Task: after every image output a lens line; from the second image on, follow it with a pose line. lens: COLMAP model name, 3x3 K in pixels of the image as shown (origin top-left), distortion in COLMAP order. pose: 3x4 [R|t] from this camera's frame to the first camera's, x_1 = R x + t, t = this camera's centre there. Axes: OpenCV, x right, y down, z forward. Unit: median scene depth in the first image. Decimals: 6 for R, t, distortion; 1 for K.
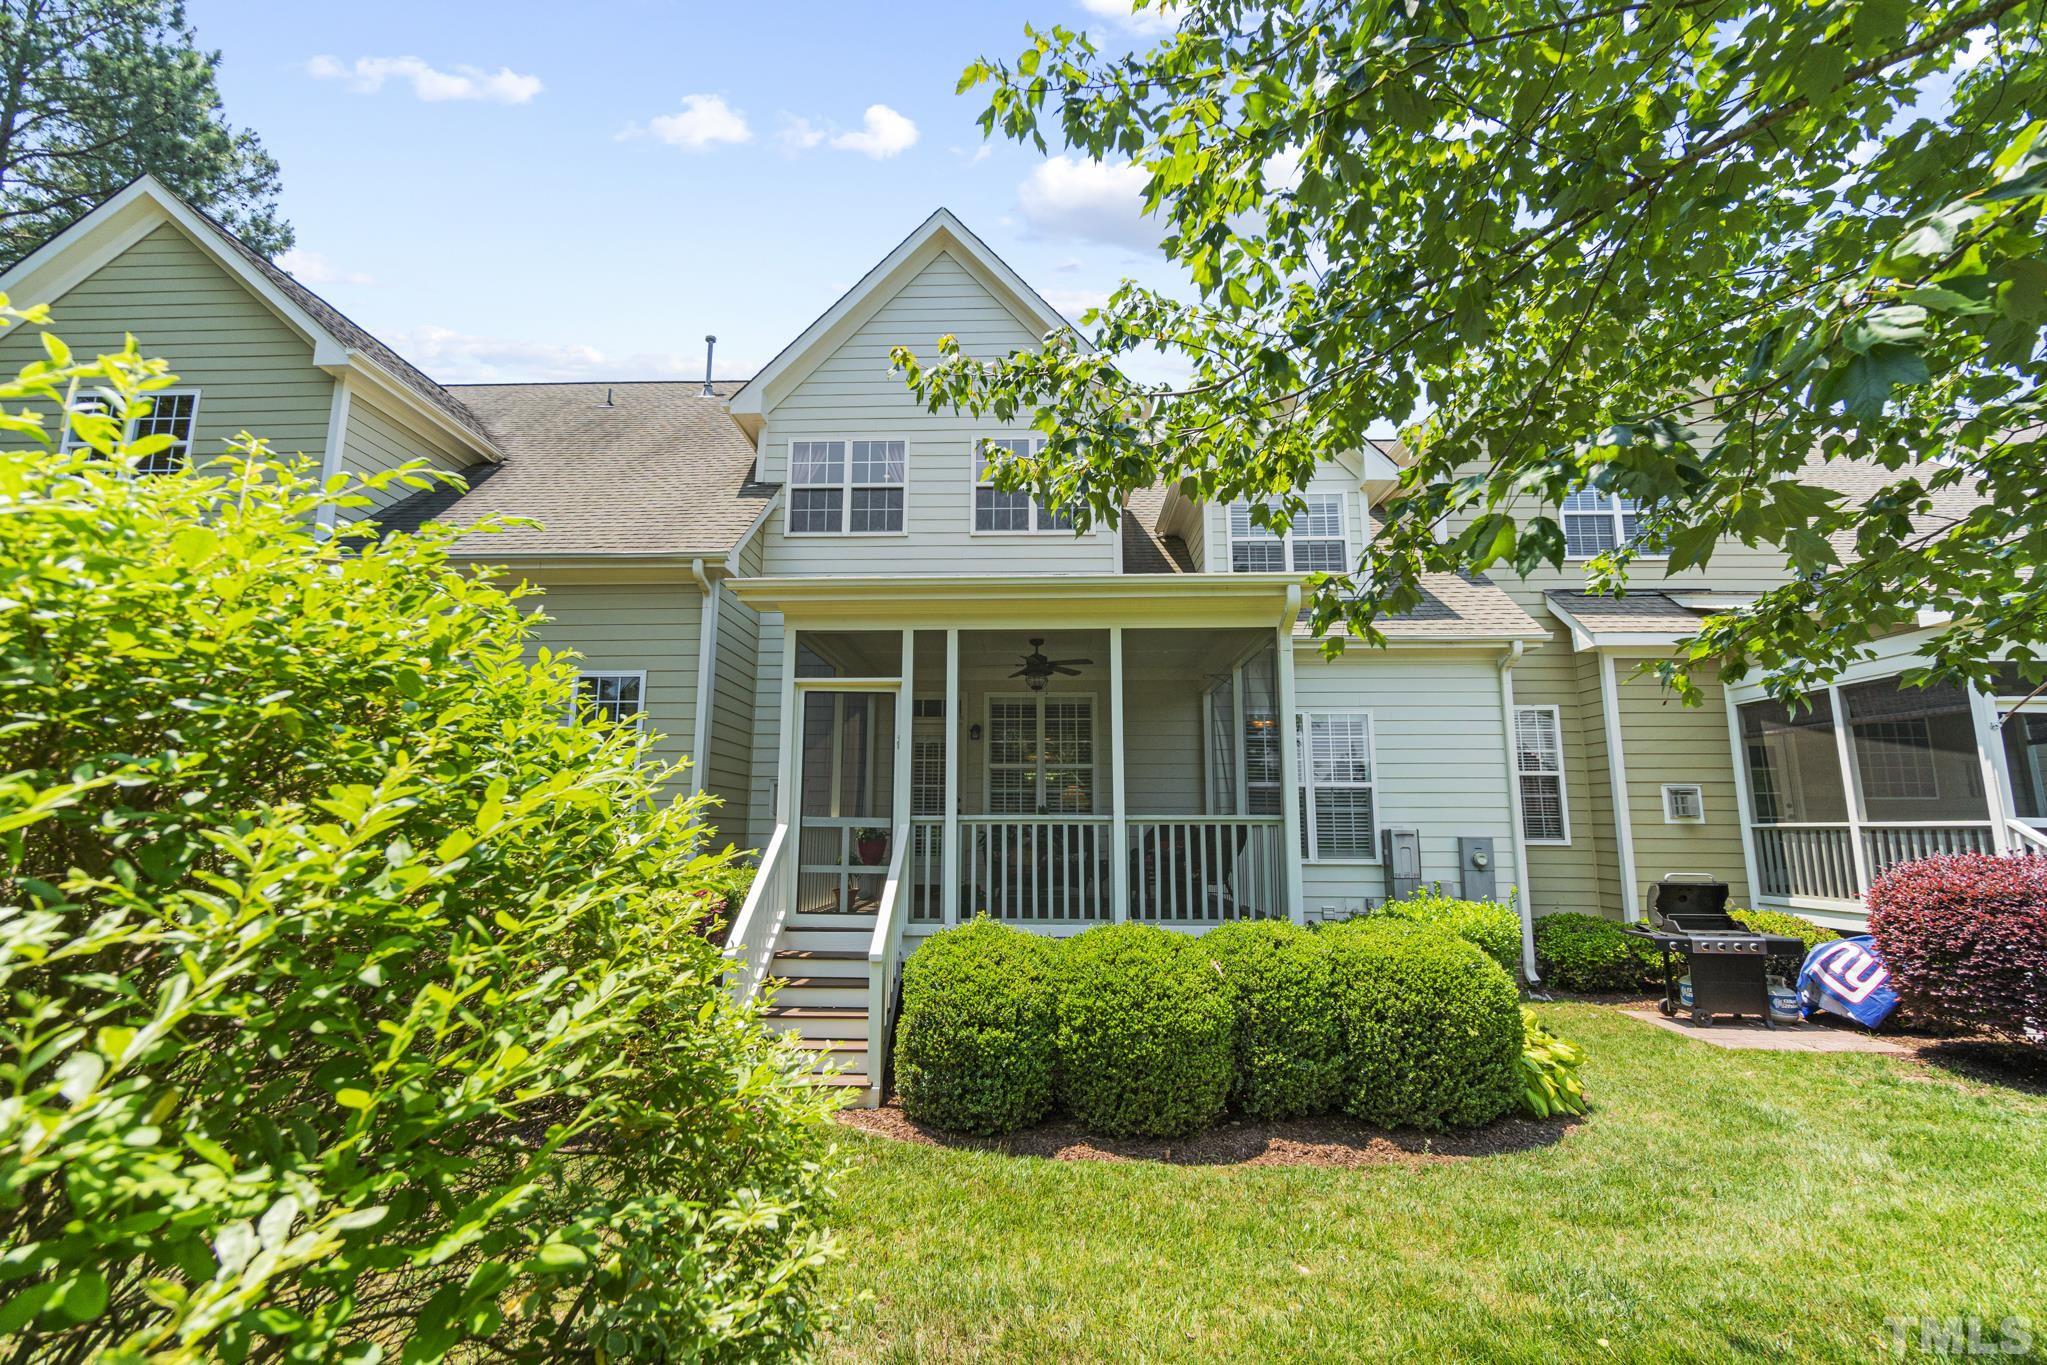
lens RADIAL K [[891.5, 0, 1021.3], [0, 891.5, 681.4], [0, 0, 1]] dist [-0.003816, -0.000662]
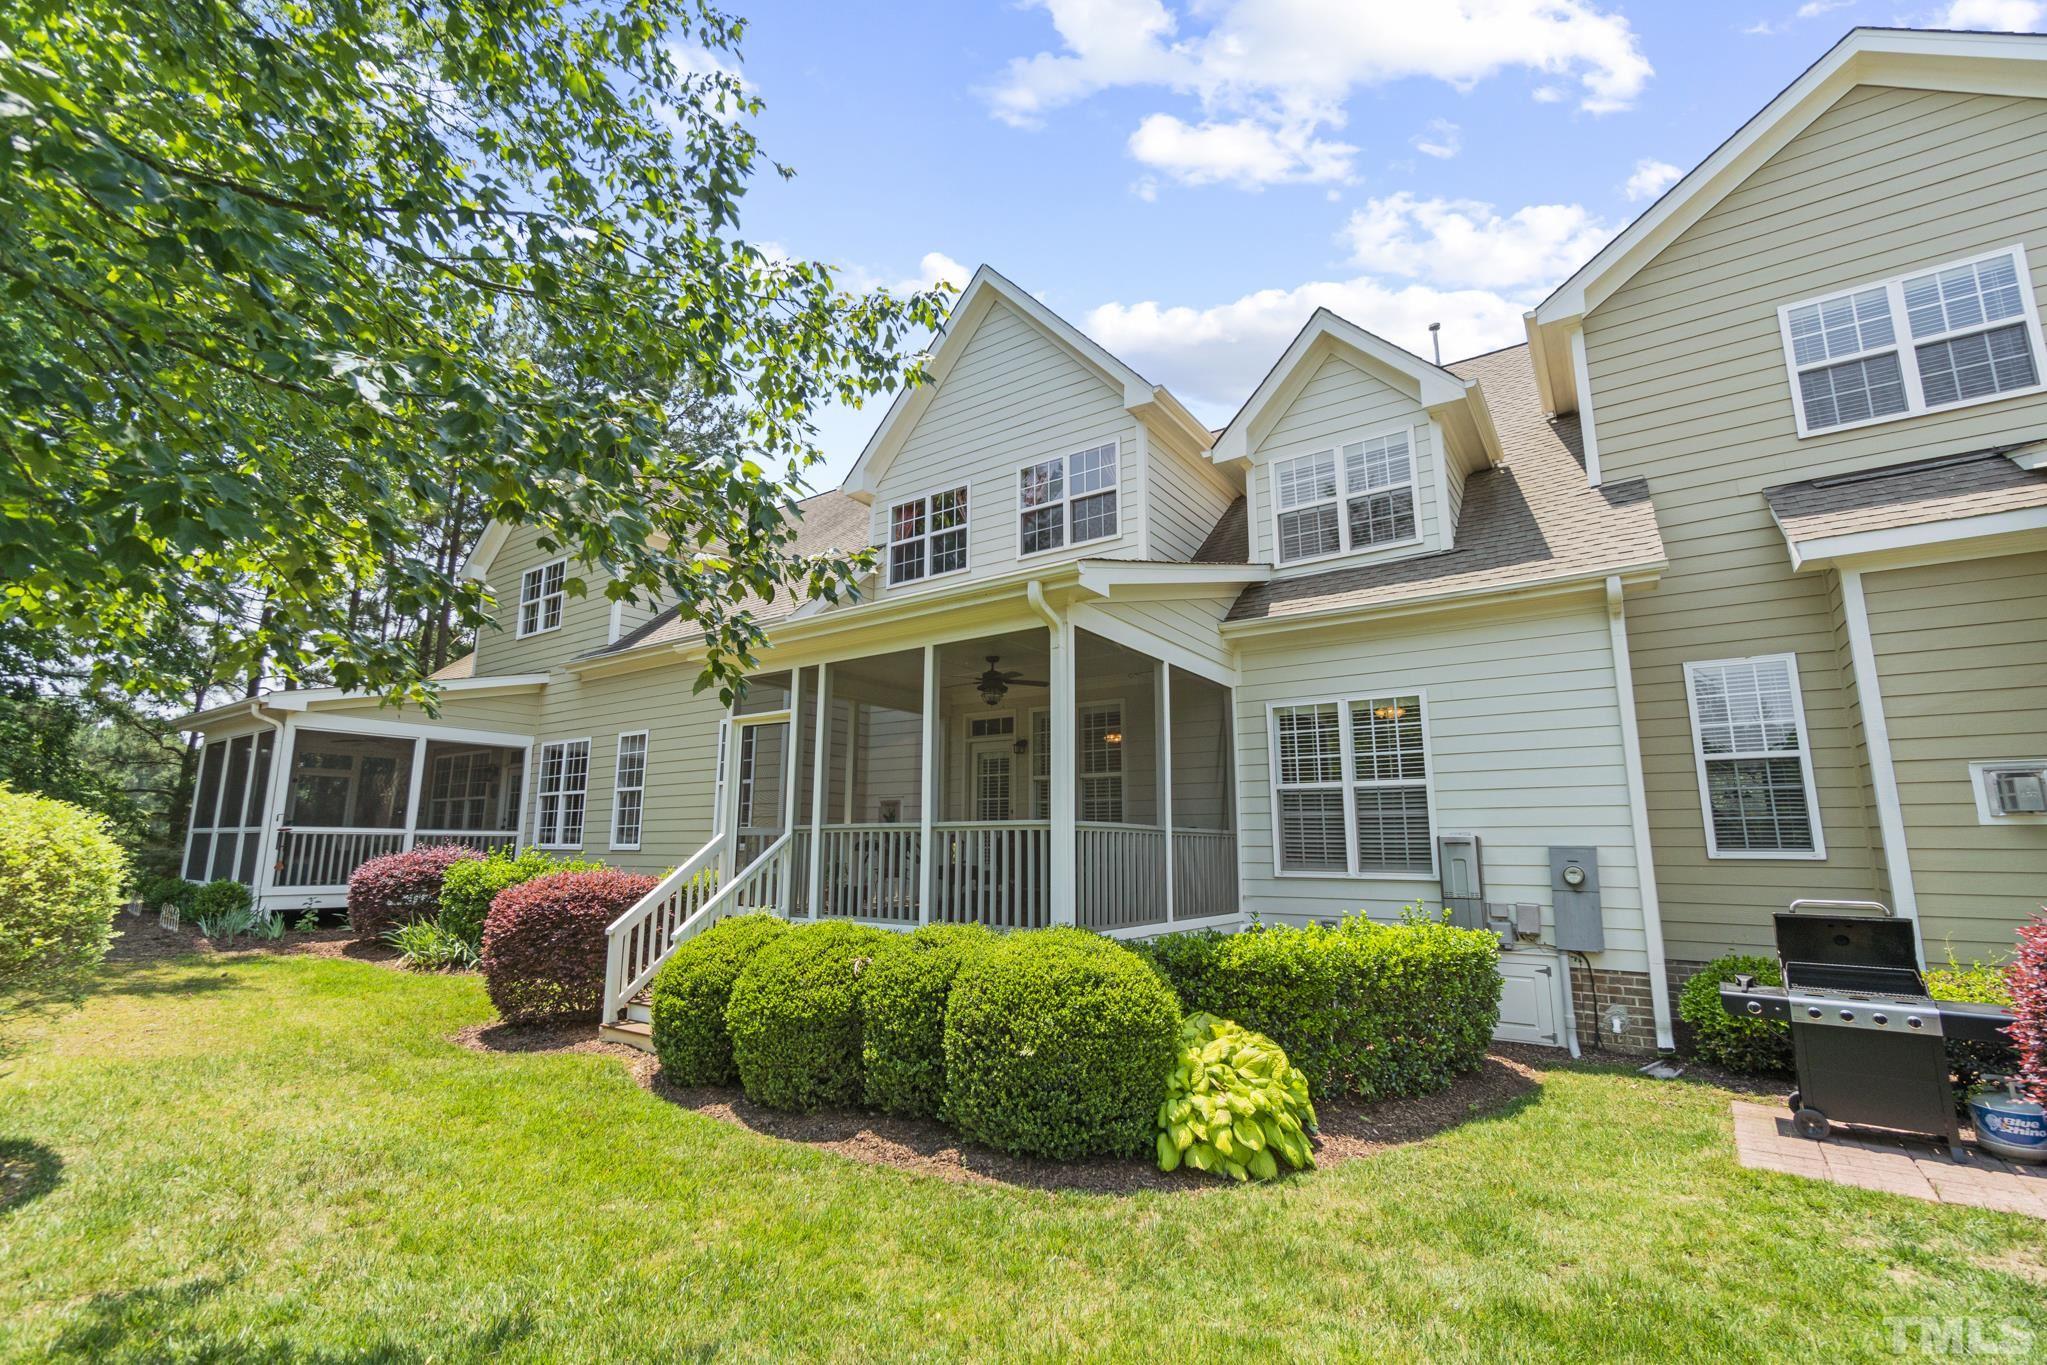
lens RADIAL K [[891.5, 0, 1019.7], [0, 891.5, 689.5], [0, 0, 1]] dist [-0.003816, -0.000662]
pose [[0.832389, -0.097802, -0.545493, 0.630416], [0.089948, 0.995096, -0.041156, 0.038639], [0.546843, -0.014808, 0.837104, 0.145968]]
